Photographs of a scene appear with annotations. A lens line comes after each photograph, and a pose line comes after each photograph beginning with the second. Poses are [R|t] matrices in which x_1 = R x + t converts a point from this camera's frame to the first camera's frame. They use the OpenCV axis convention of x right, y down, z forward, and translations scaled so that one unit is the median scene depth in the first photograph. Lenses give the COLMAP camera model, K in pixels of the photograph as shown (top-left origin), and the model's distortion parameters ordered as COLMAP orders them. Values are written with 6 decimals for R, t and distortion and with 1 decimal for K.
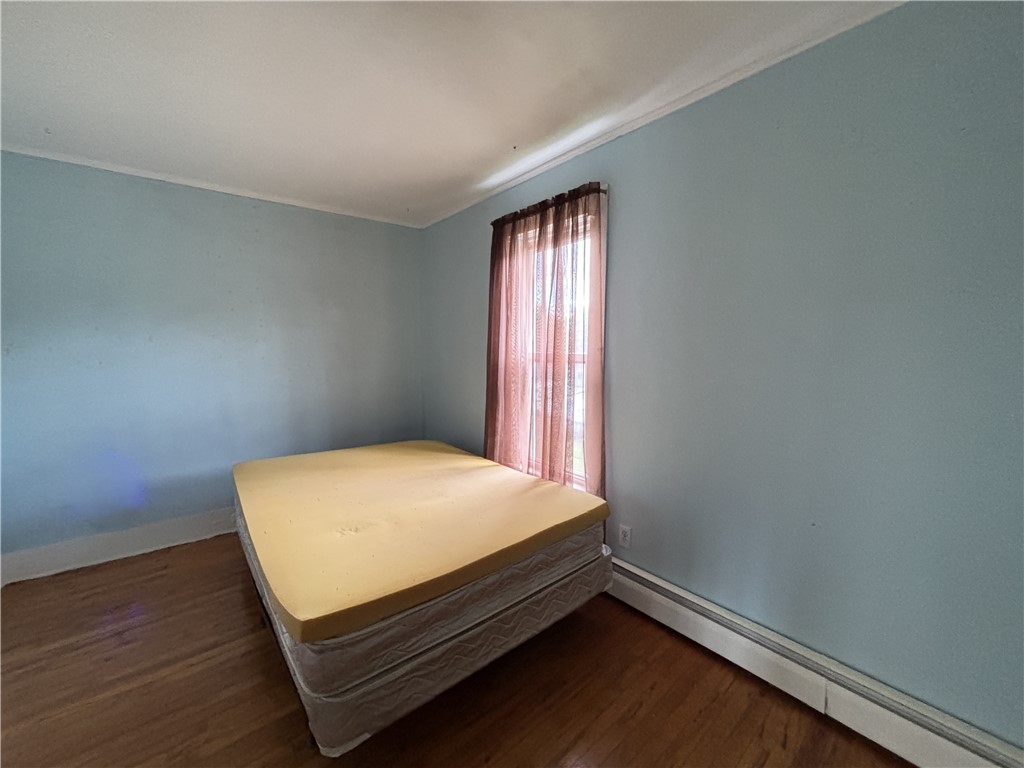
lens RADIAL K [[411.3, 0, 512.0], [0, 411.3, 384.0], [0, 0, 1]] dist [0.000037, -0.000063]
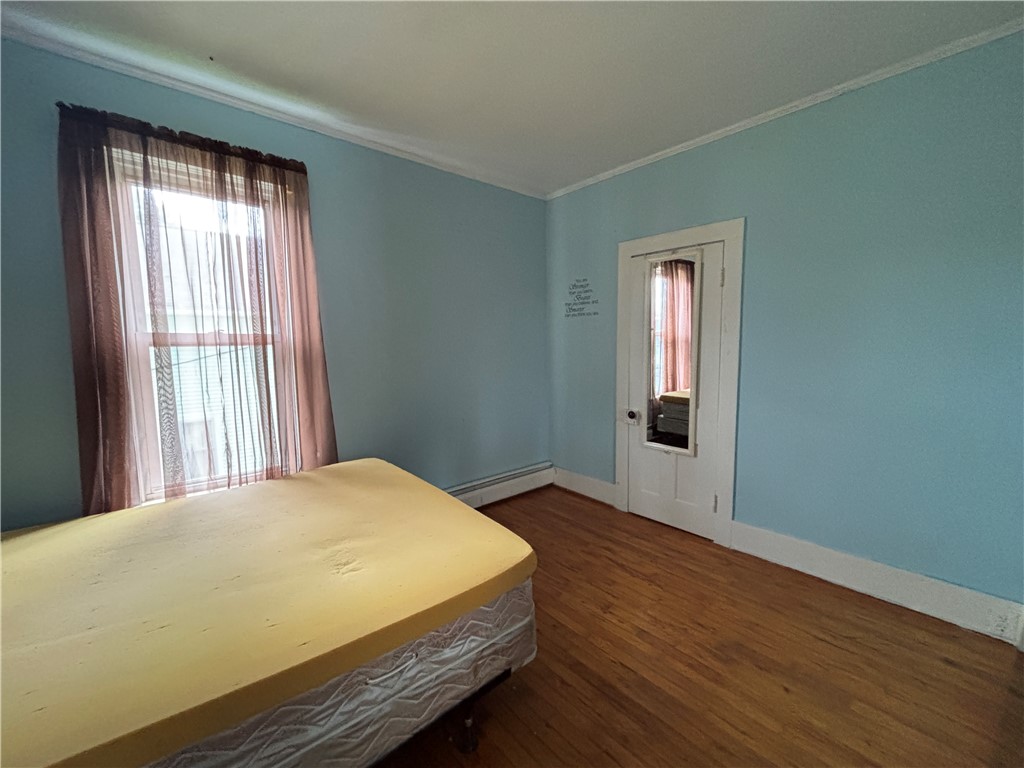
lens RADIAL K [[411.3, 0, 512.0], [0, 411.3, 384.0], [0, 0, 1]] dist [0.000037, -0.000063]
pose [[-0.039024, -0.068227, 0.996906, -0.777495], [0.138605, 0.987652, 0.073019, 0.054877], [-0.989579, 0.141026, -0.029085, 0.496256]]
